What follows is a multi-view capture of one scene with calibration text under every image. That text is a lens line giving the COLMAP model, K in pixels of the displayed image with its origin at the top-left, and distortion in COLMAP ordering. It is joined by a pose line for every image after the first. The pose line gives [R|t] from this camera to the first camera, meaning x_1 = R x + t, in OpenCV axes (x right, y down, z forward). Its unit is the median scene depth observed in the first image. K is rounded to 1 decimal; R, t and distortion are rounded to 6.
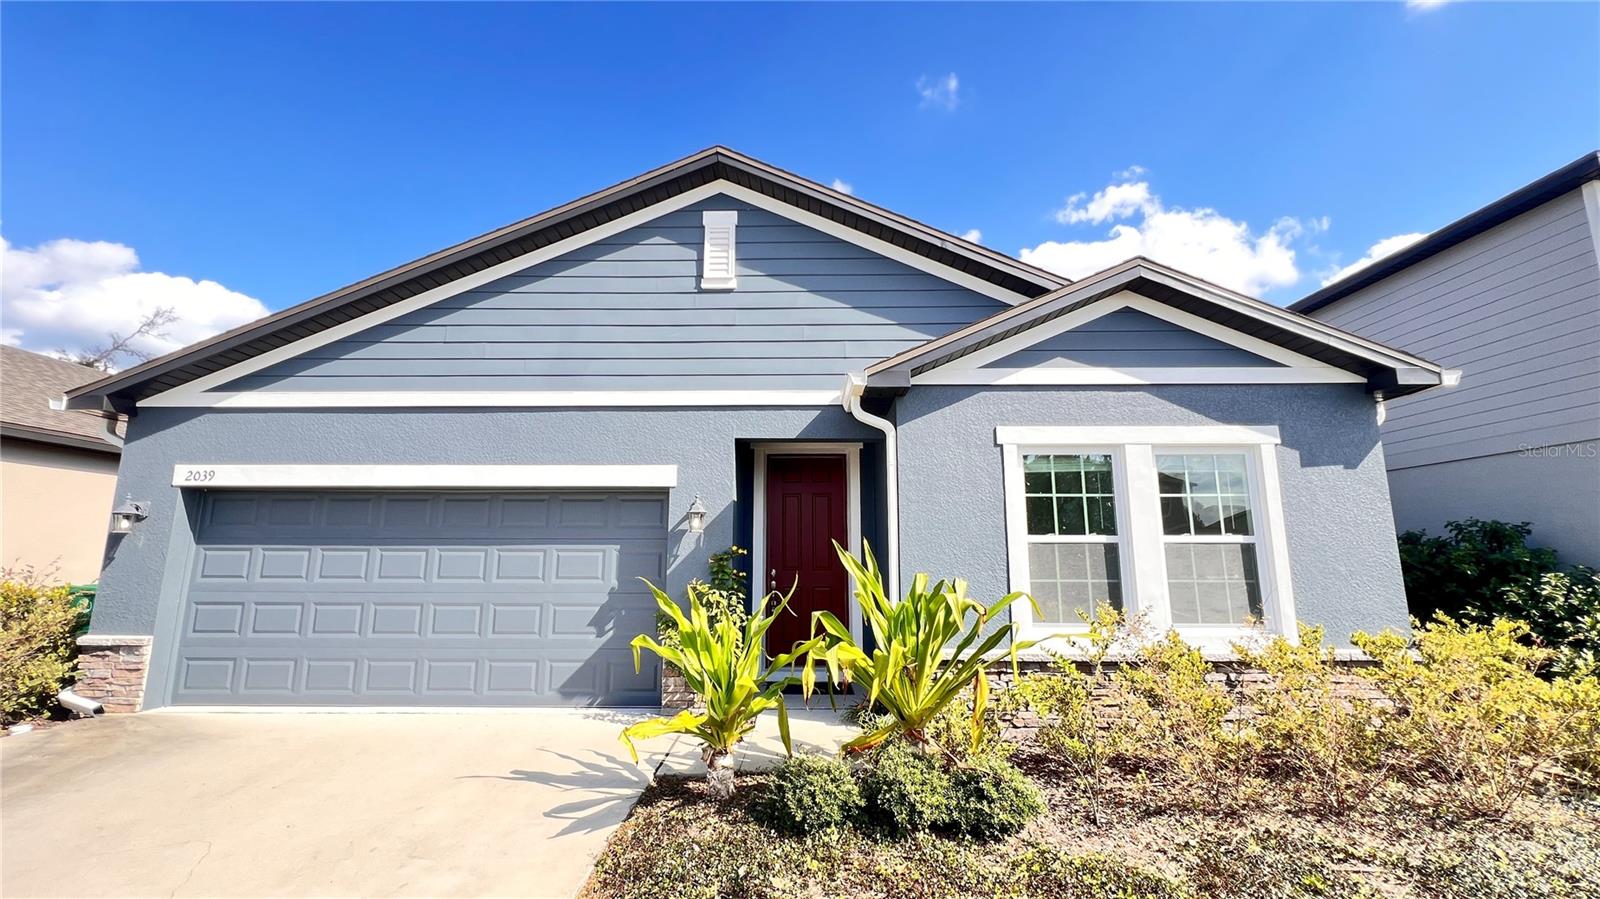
lens RADIAL K [[650.0, 0, 804.7], [0, 650.0, 445.7], [0, 0, 1]] dist [0.004403, -0.001476]
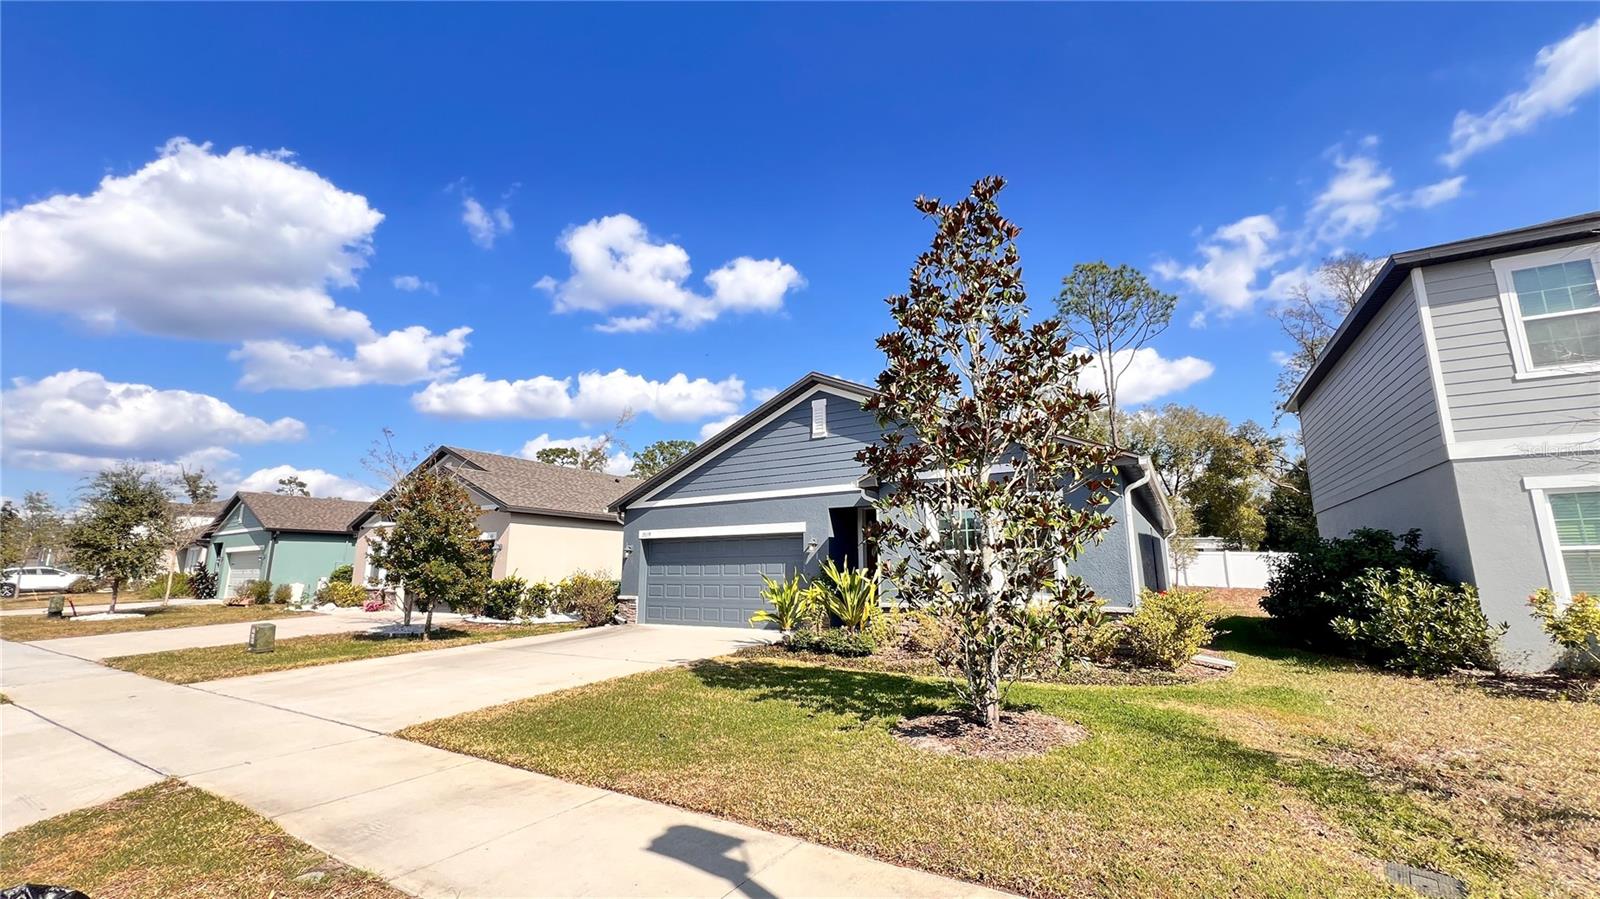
lens RADIAL K [[618.8, 0, 787.3], [0, 618.8, 444.3], [0, 0, 1]] dist [0.001835, -0.000012]
pose [[0.855667, -0.109120, -0.505892, 0.883445], [0.091460, 0.994017, -0.059712, -0.118766], [0.509381, 0.004825, 0.860528, -0.881731]]
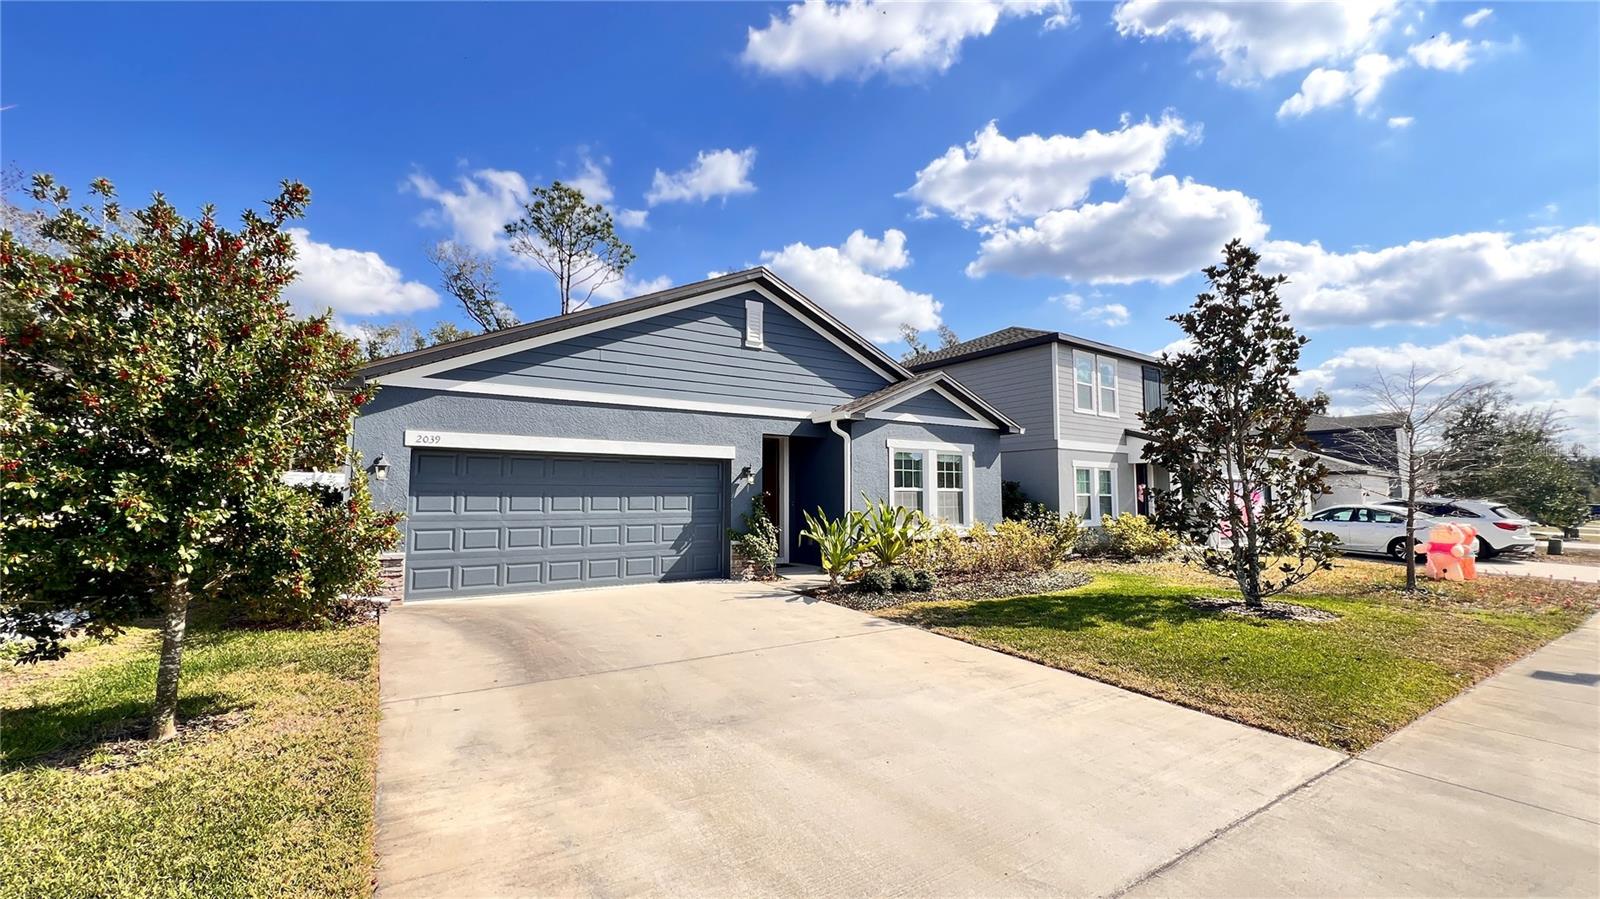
lens RADIAL K [[650.0, 0, 805.3], [0, 650.0, 451.6], [0, 0, 1]] dist [0.004403, -0.001476]
pose [[0.821287, 0.040161, 0.569100, -1.120294], [-0.093025, 0.993596, 0.064131, -0.095615], [-0.562880, -0.105611, 0.819764, -0.620556]]
